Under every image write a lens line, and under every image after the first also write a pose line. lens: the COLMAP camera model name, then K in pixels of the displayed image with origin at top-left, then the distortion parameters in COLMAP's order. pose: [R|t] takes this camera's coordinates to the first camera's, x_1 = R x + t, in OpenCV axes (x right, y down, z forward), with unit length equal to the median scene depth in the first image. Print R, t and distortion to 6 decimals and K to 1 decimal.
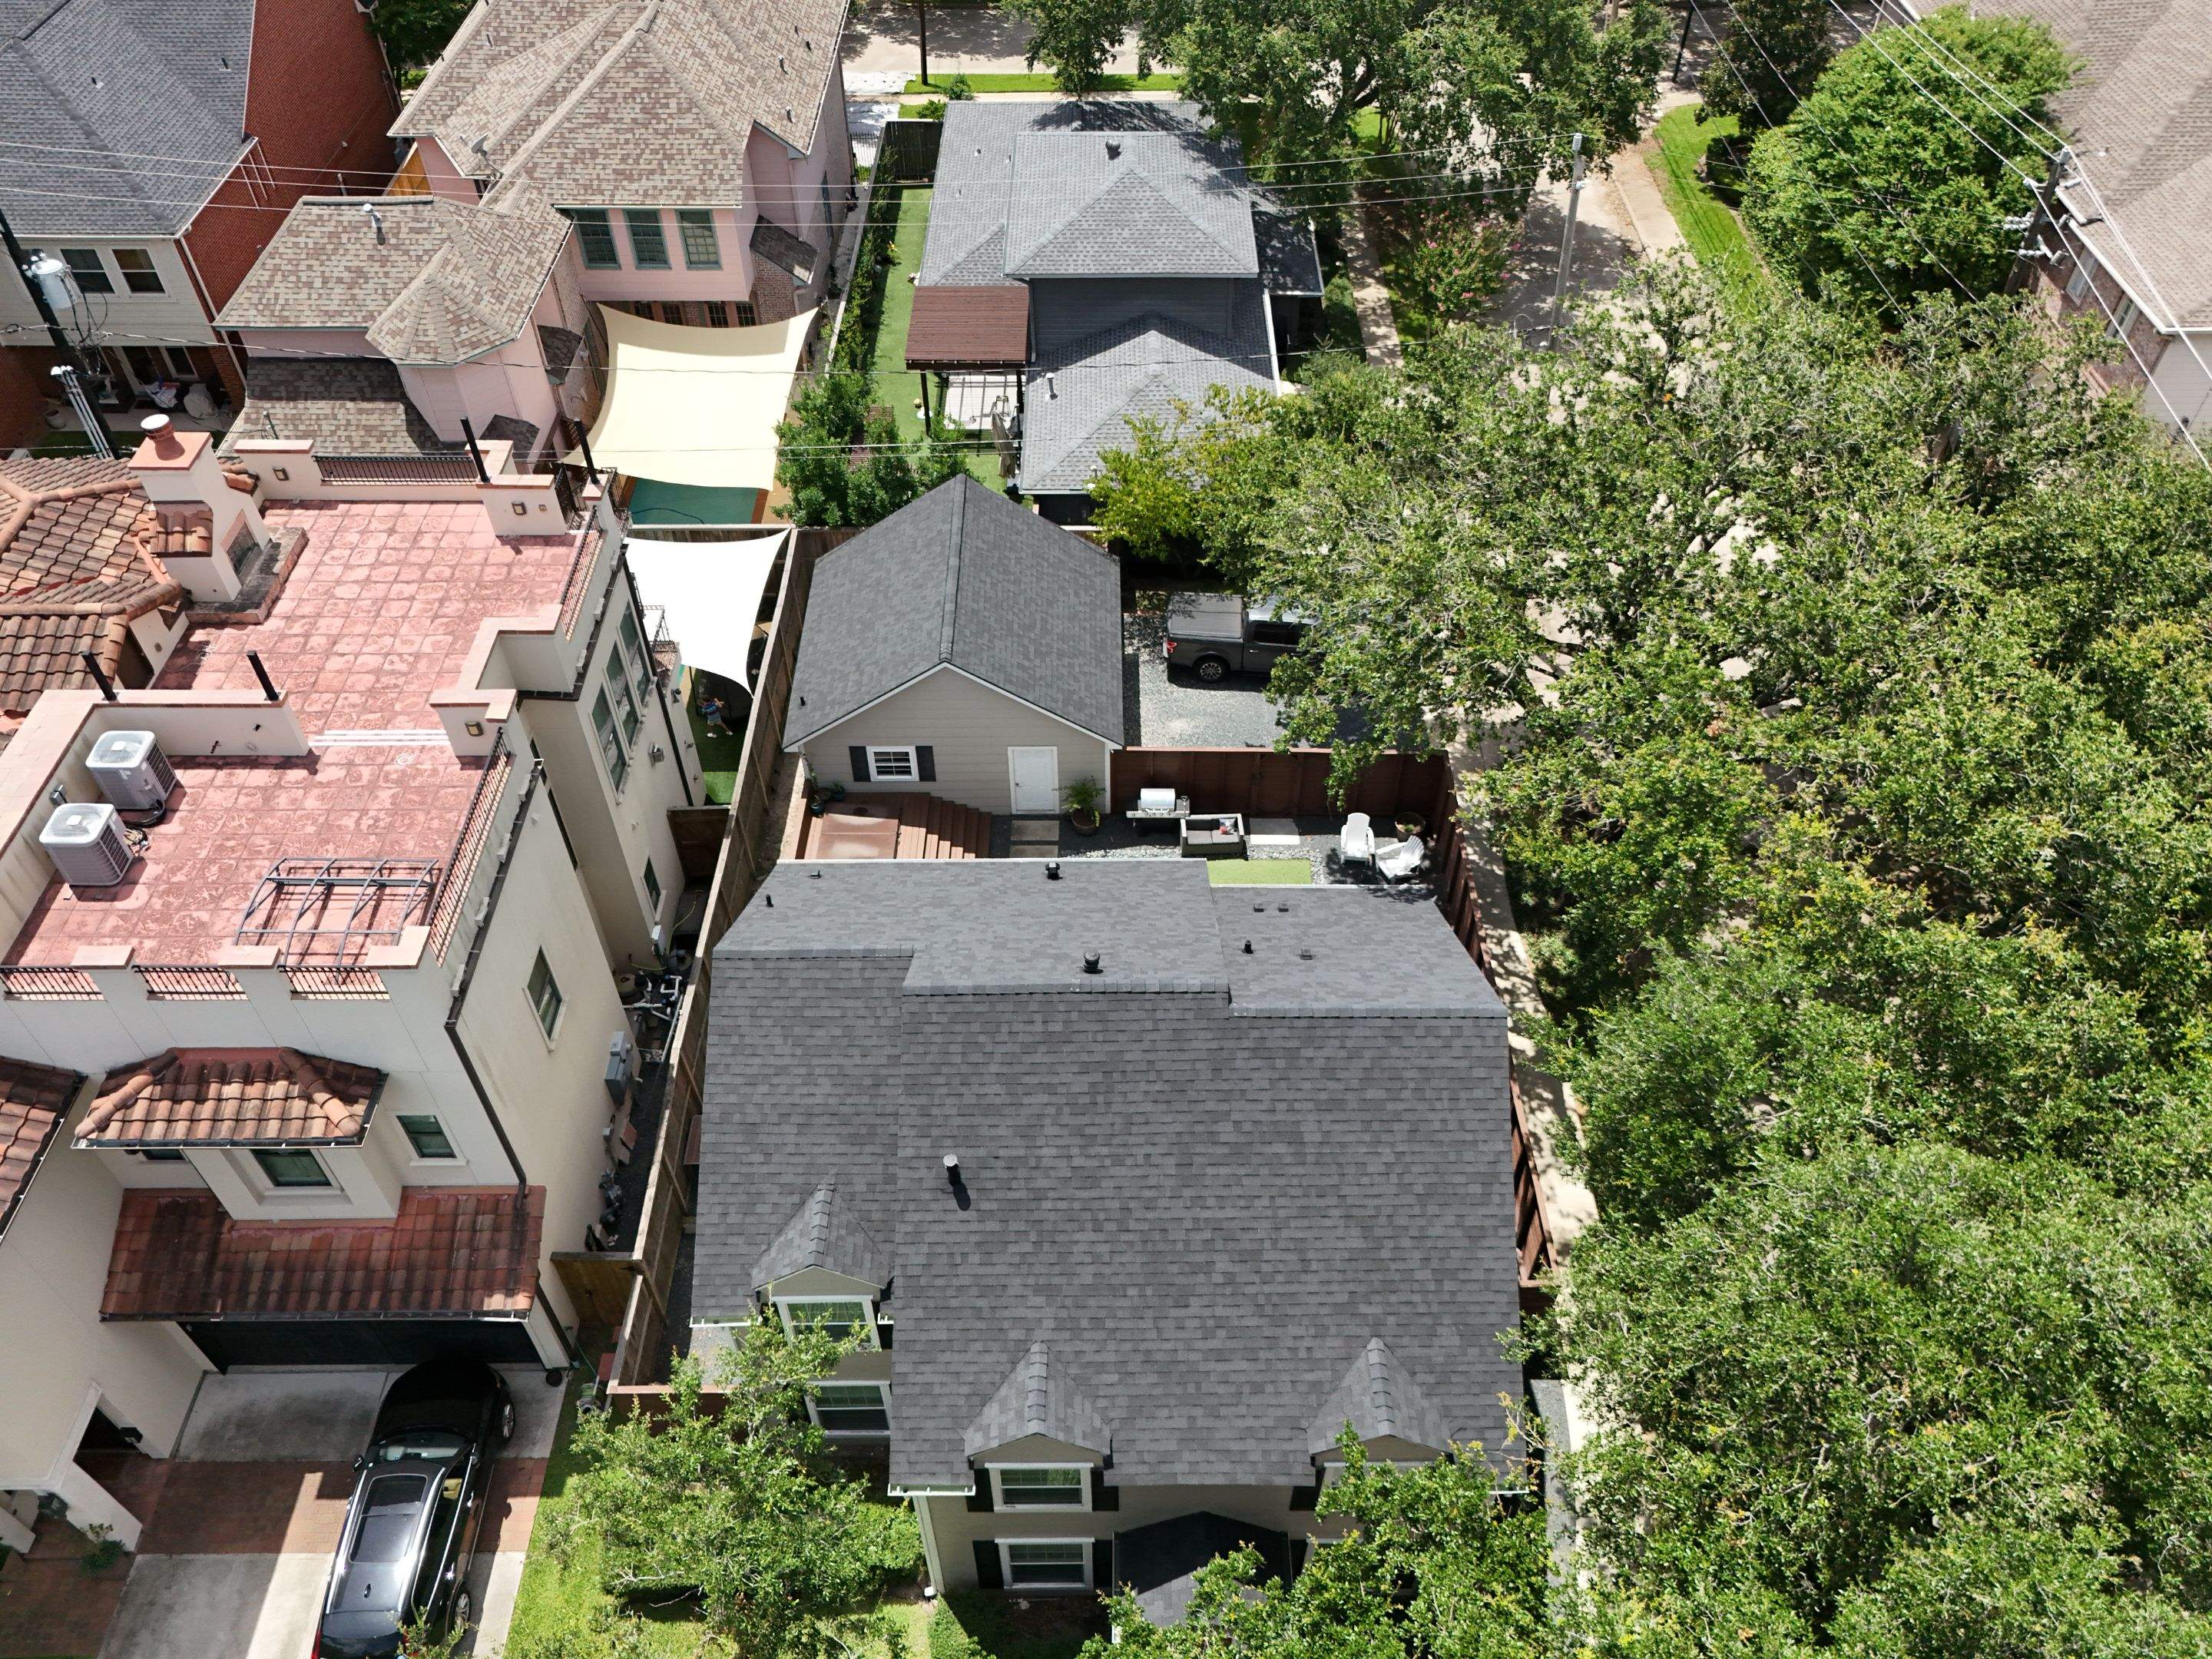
lens RADIAL K [[1641.5, 0, 1104.4], [0, 1641.5, 827.6], [0, 0, 1]] dist [0.037553, -0.027191]
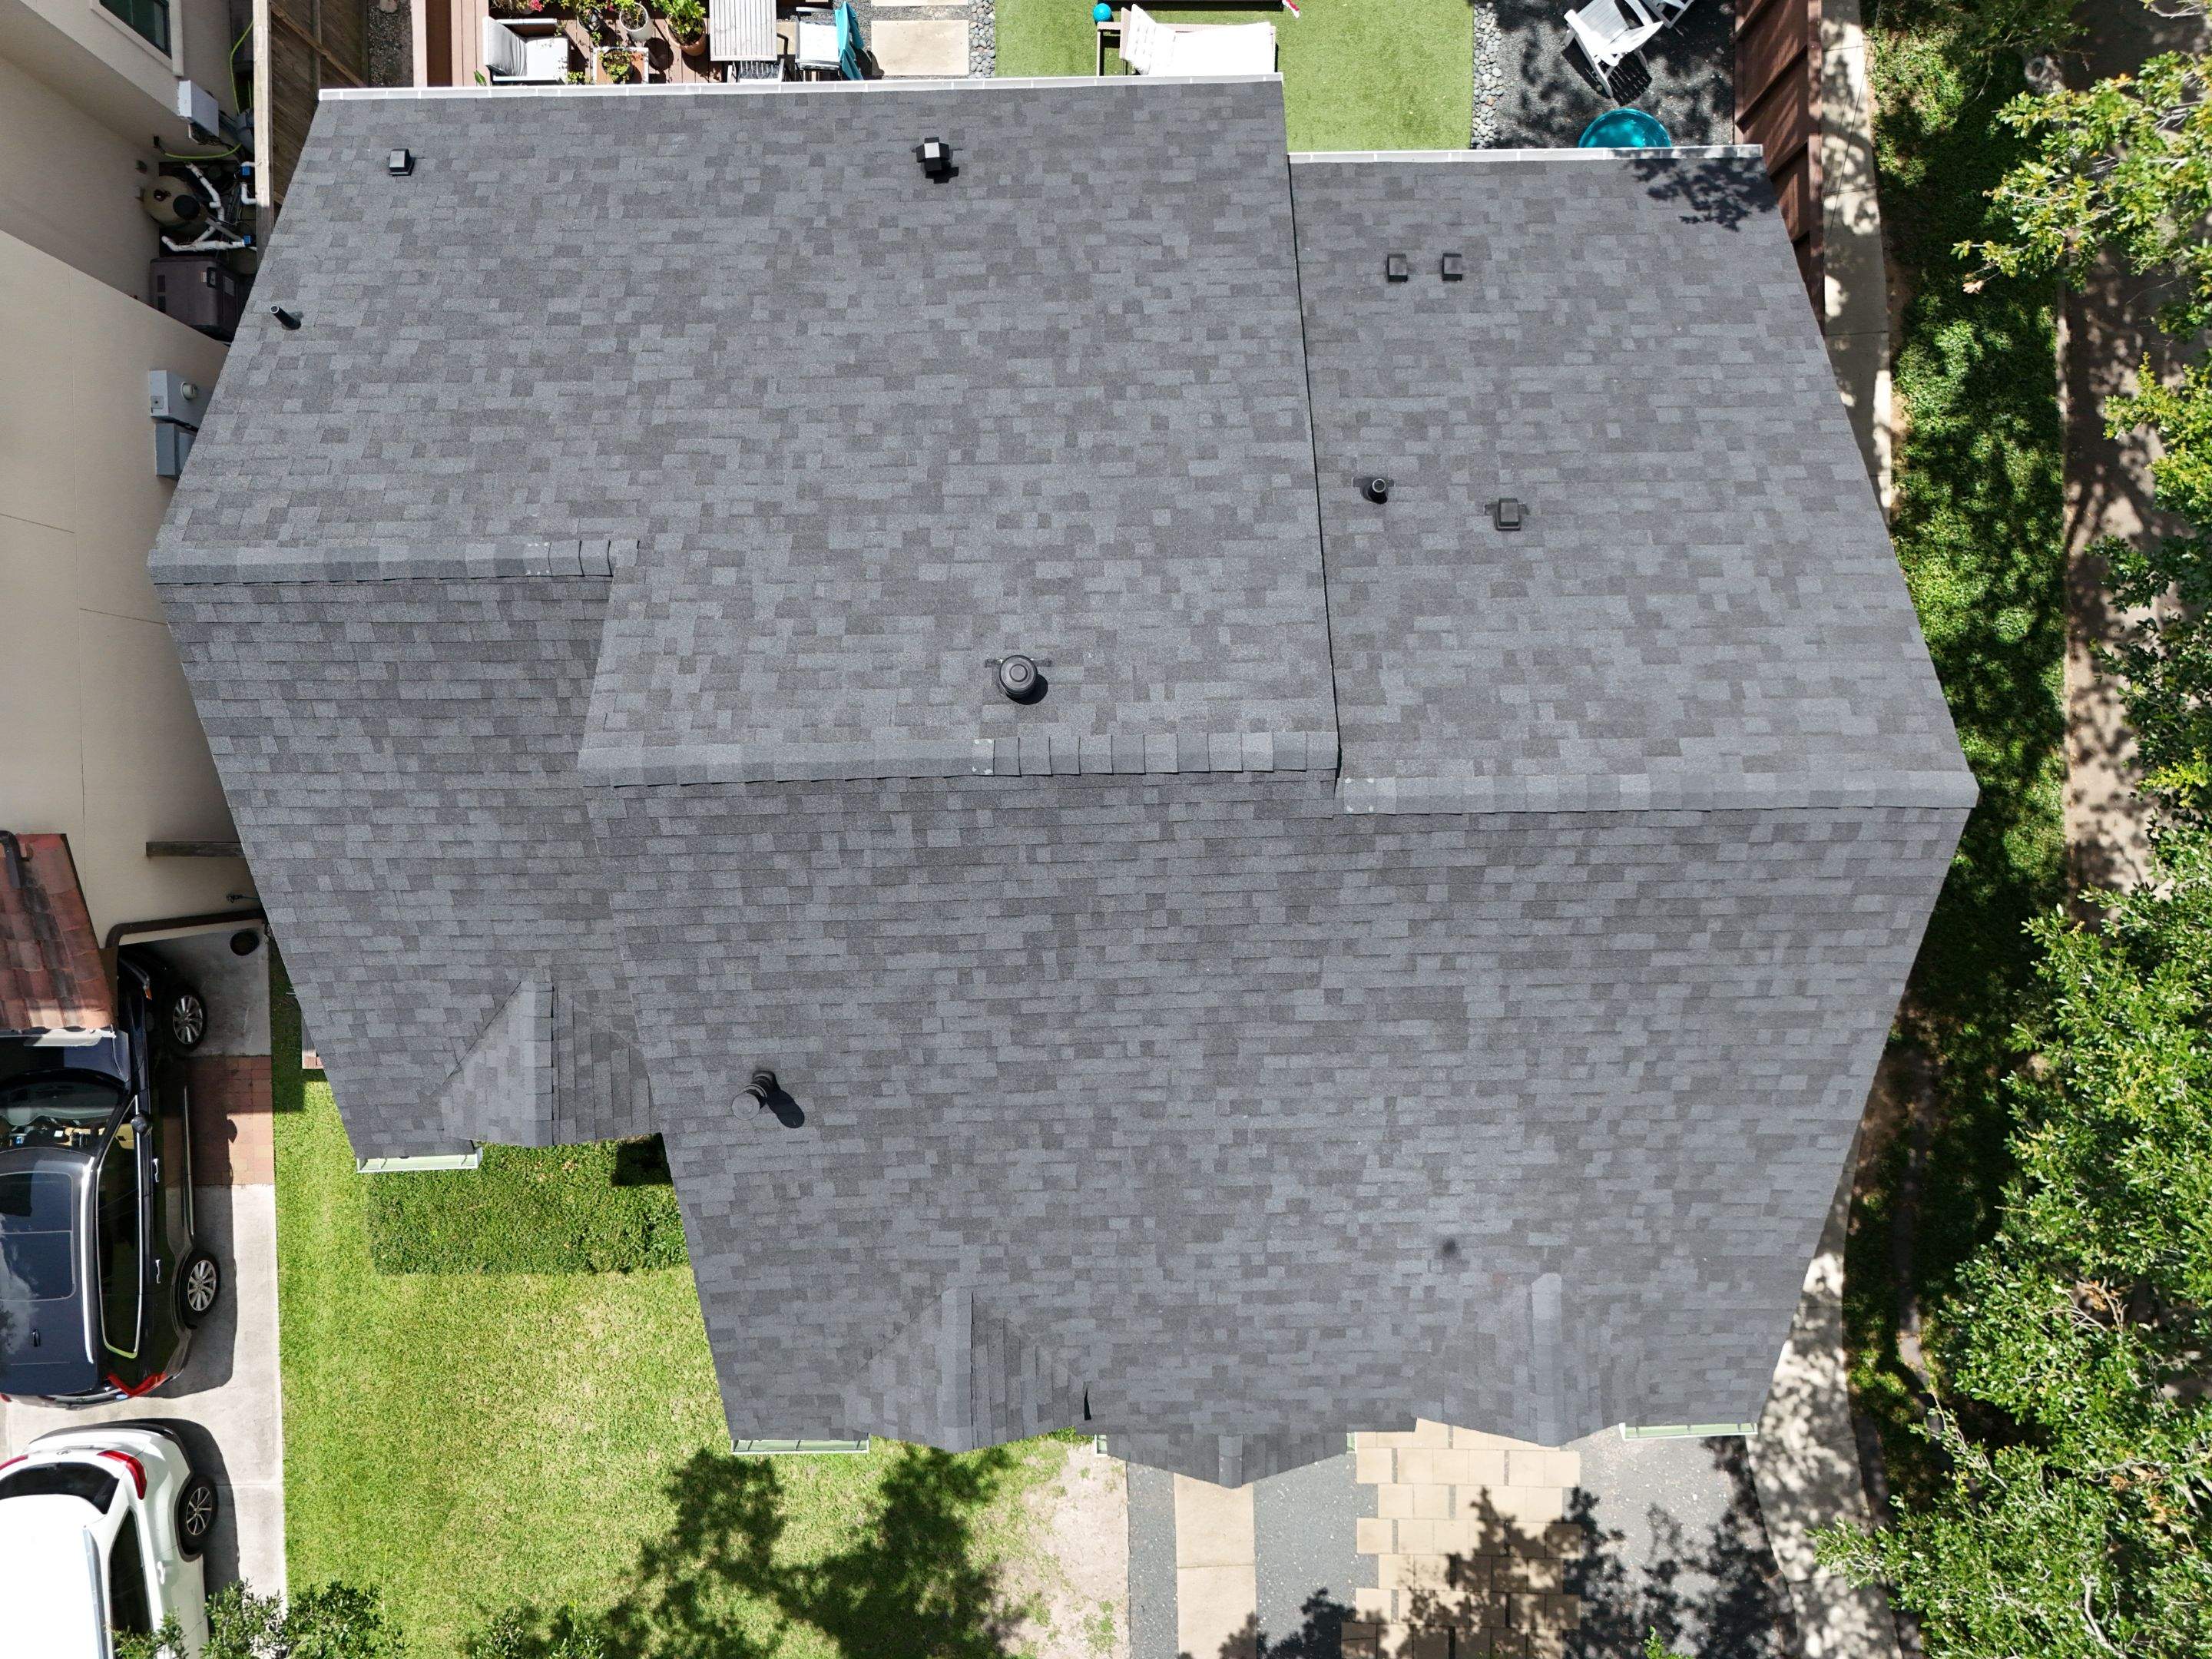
lens RADIAL K [[1641.5, 0, 1108.3], [0, 1641.5, 839.1], [0, 0, 1]] dist [0.037553, -0.027191]
pose [[0.999876, -0.015703, -0.001255, 0.015699], [0.012037, 0.710203, 0.703894, -0.192100], [-0.010162, -0.703822, 0.710304, 0.685038]]
